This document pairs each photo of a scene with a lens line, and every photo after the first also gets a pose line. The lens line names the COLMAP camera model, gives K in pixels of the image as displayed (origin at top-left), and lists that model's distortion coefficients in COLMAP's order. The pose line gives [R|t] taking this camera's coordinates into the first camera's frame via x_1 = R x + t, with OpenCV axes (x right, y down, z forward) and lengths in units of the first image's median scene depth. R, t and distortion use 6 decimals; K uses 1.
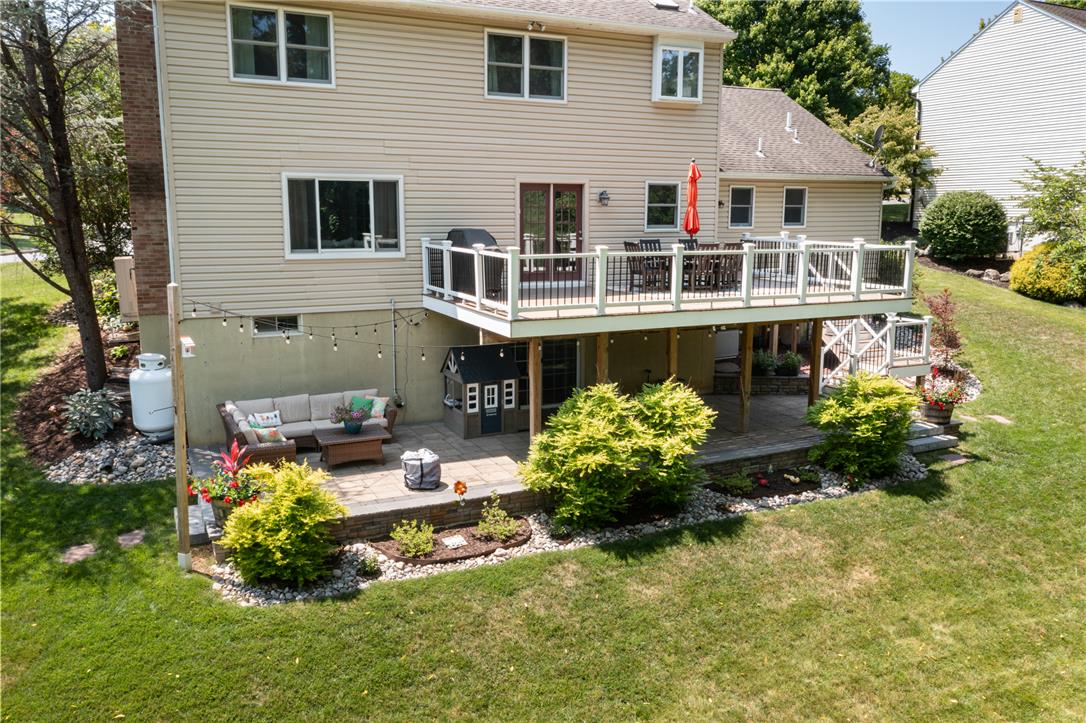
lens RADIAL K [[863.8, 0, 545.5], [0, 863.8, 343.8], [0, 0, 1]] dist [0.003707, -0.003182]
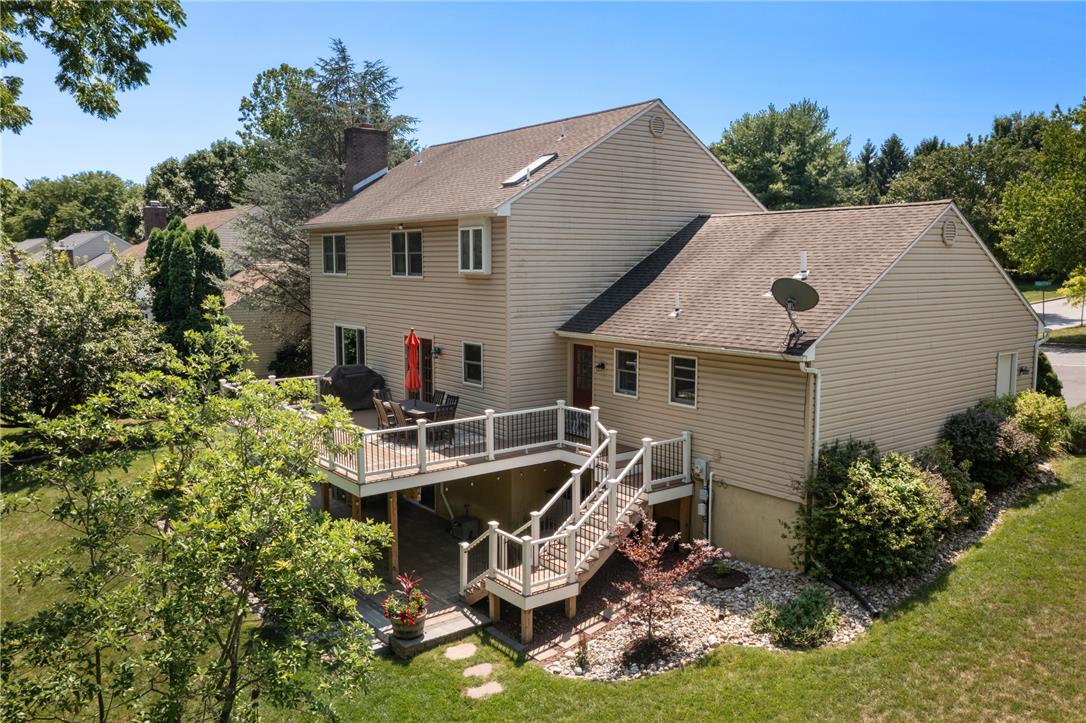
lens RADIAL K [[863.8, 0, 545.5], [0, 863.8, 343.8], [0, 0, 1]] dist [0.003707, -0.003182]
pose [[0.205198, 0.087457, -0.974805, 1.363445], [-0.146104, 0.987577, 0.057848, -0.288652], [0.967754, 0.130552, 0.215427, 0.927745]]
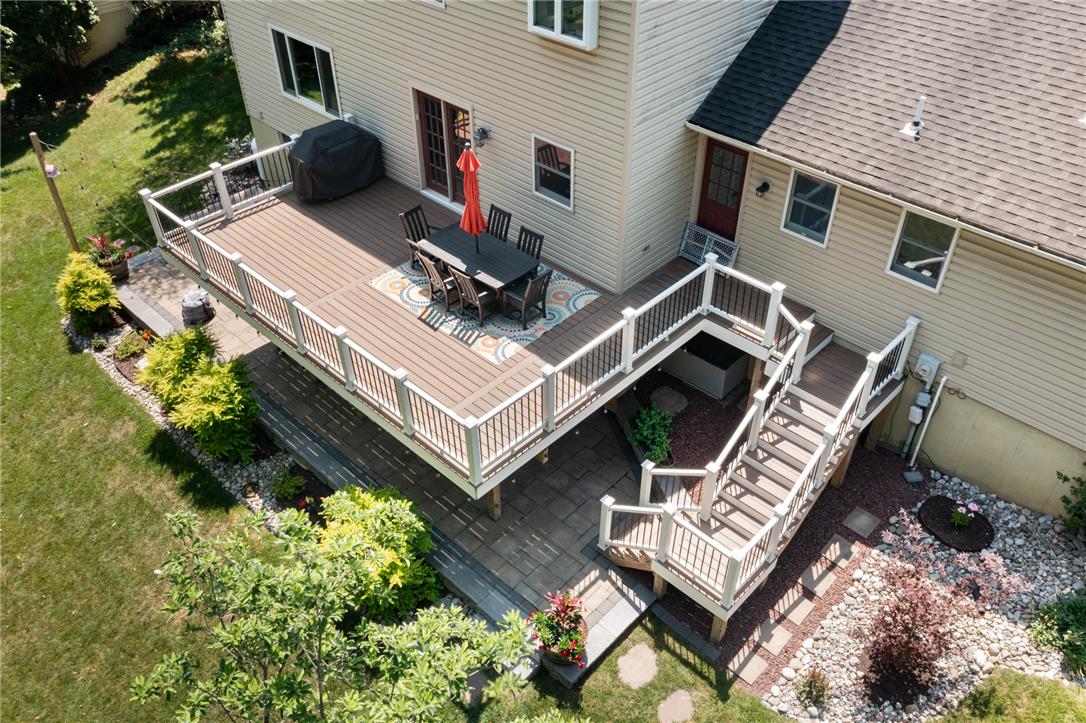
lens RADIAL K [[863.8, 0, 545.5], [0, 863.8, 343.8], [0, 0, 1]] dist [0.003707, -0.003182]
pose [[0.349696, 0.580572, -0.735288, 0.825268], [-0.135494, 0.807931, 0.573489, -0.502942], [0.927013, -0.100919, 0.361195, 0.785661]]
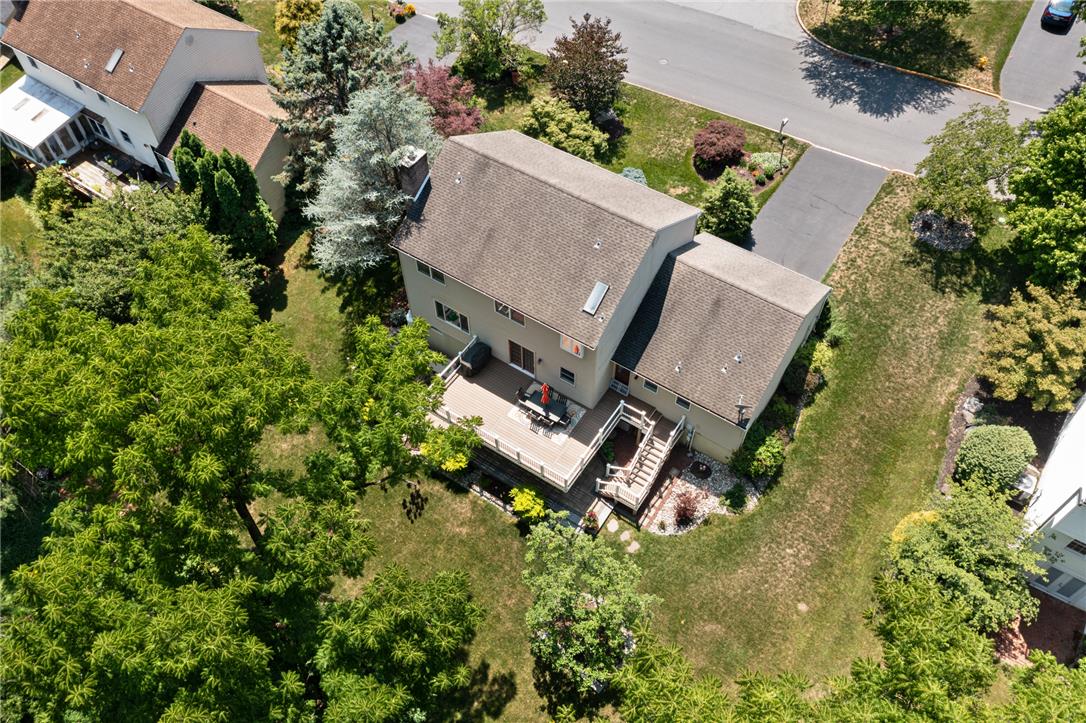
lens RADIAL K [[863.8, 0, 545.5], [0, 863.8, 343.8], [0, 0, 1]] dist [0.003707, -0.003182]
pose [[0.507694, 0.678600, -0.530801, 1.325562], [-0.120391, 0.665944, 0.736223, -1.984839], [0.853085, -0.309872, 0.419793, 0.068799]]
